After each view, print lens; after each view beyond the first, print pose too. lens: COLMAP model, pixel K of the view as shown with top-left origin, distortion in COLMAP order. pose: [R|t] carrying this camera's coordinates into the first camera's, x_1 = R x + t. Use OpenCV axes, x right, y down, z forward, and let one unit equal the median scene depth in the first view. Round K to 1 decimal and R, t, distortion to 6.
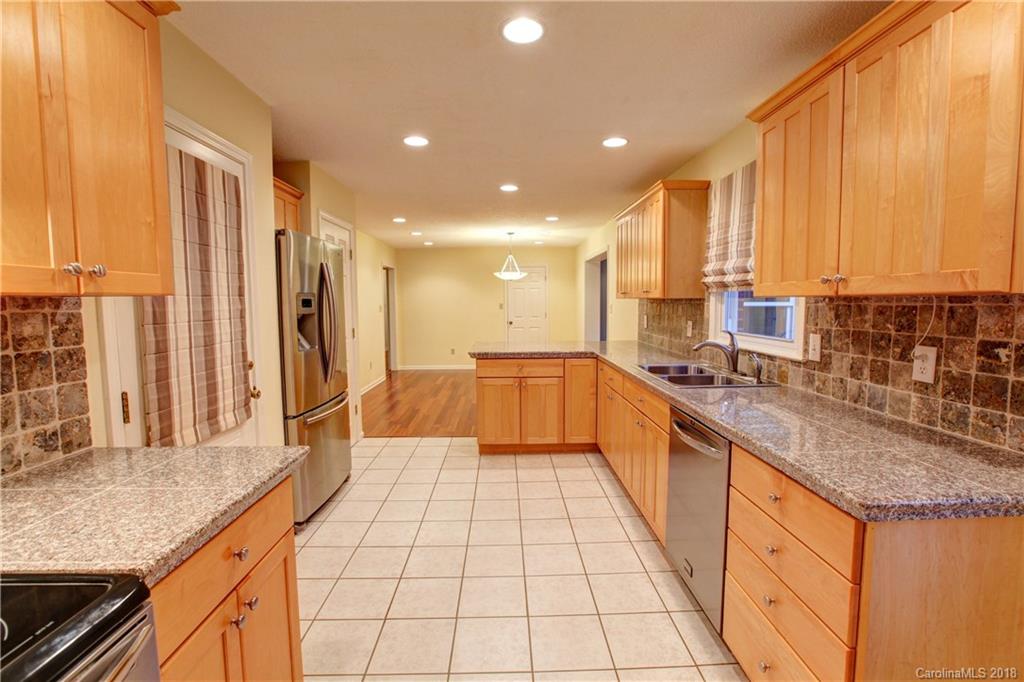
lens RADIAL K [[462.8, 0, 513.1], [0, 462.8, 341.3], [0, 0, 1]] dist [-0.043114, 0.000530]
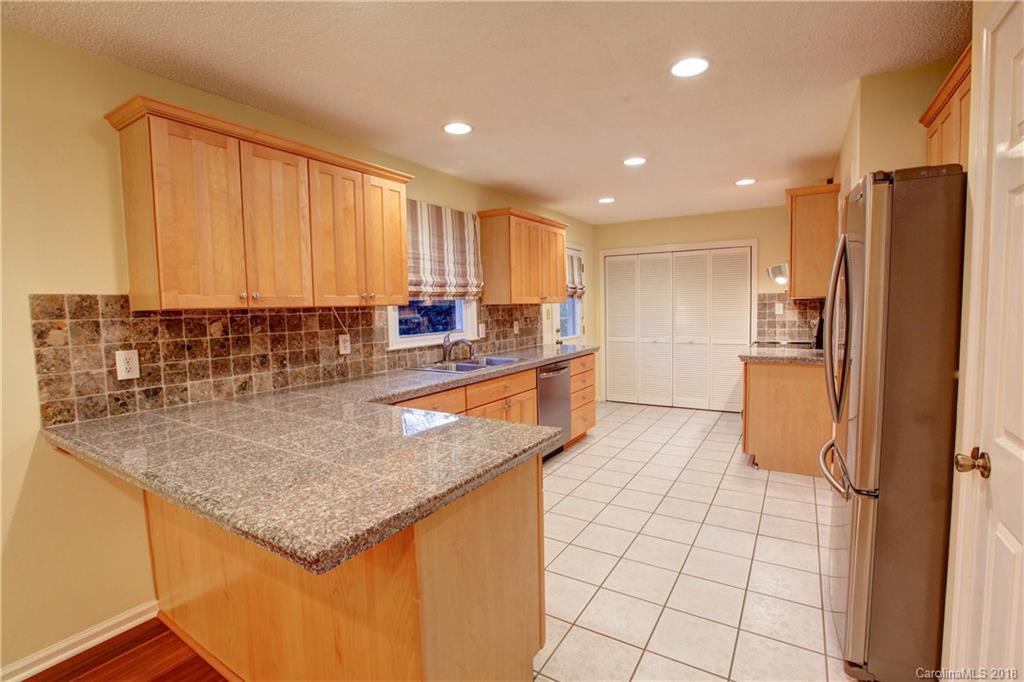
lens RADIAL K [[462.8, 0, 513.9], [0, 462.8, 339.9], [0, 0, 1]] dist [-0.043114, 0.000530]
pose [[-0.836045, -0.016815, 0.548404, -0.584048], [0.073175, 0.987184, 0.141823, -0.241969], [-0.543760, 0.158700, -0.824099, 2.845725]]
